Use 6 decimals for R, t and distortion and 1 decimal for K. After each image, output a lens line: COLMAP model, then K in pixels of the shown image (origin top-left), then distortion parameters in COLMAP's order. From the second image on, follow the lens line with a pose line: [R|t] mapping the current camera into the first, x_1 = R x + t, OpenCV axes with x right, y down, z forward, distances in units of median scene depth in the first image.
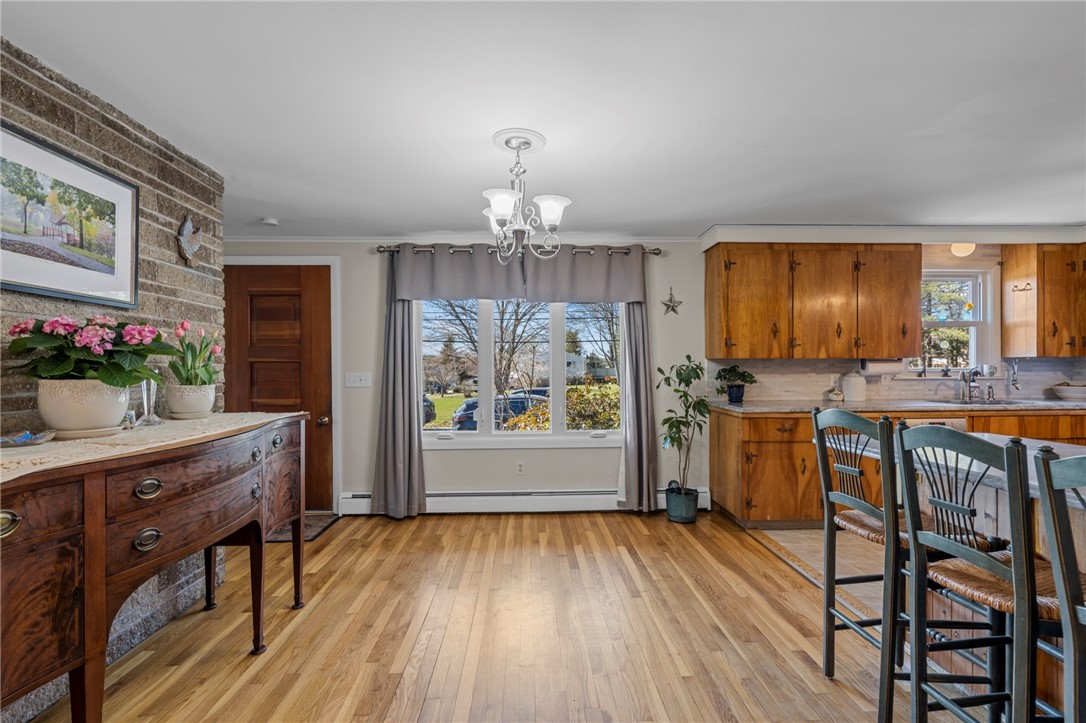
lens RADIAL K [[497.8, 0, 543.0], [0, 497.8, 361.5], [0, 0, 1]] dist [-0.001573, 0.000881]
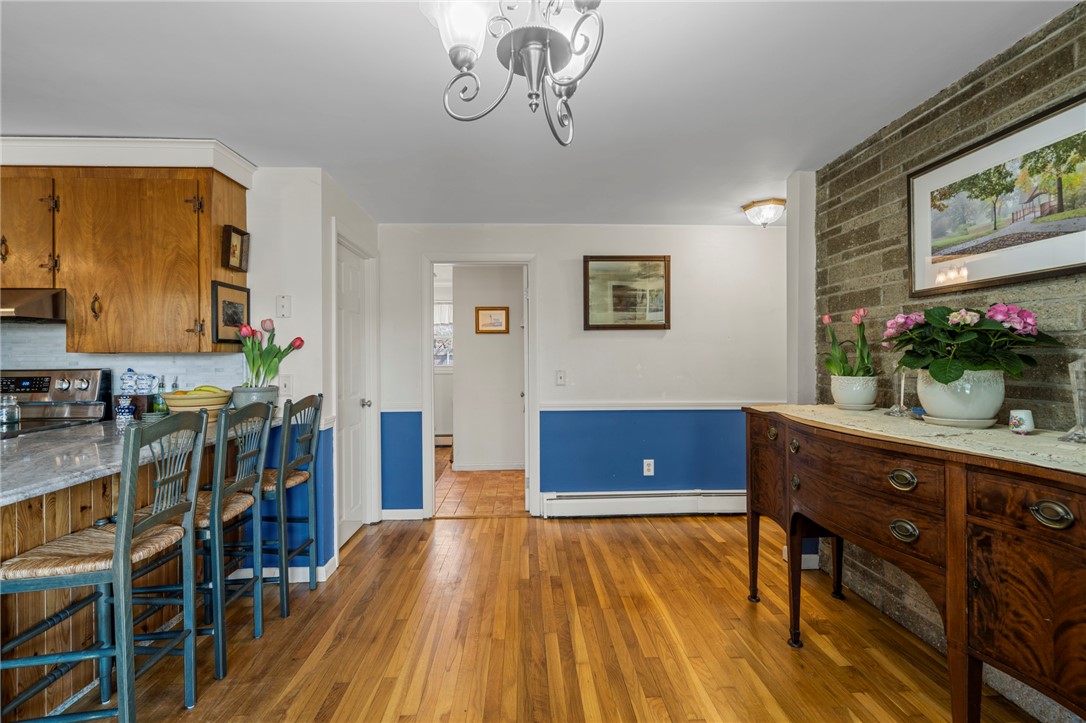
lens RADIAL K [[497.8, 0, 543.0], [0, 497.8, 361.5], [0, 0, 1]] dist [-0.001573, 0.000881]
pose [[-0.999940, 0.010932, 0.000616, -0.071182], [0.010930, 0.999932, -0.004023, 0.015090], [-0.000660, -0.004016, -0.999992, 1.910765]]
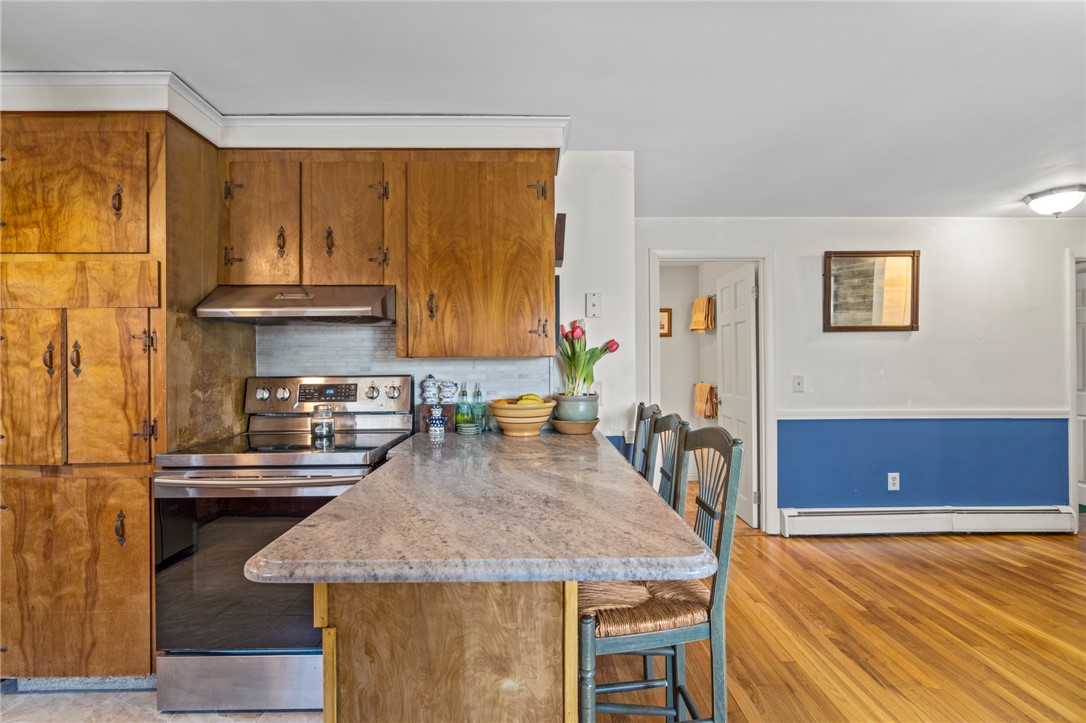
lens RADIAL K [[497.8, 0, 543.0], [0, 497.8, 361.5], [0, 0, 1]] dist [-0.001573, 0.000881]
pose [[-0.999744, 0.013263, 0.018306, 0.813181], [0.012993, 0.999806, -0.014786, 0.005298], [-0.018499, -0.014544, -0.999723, 1.763595]]
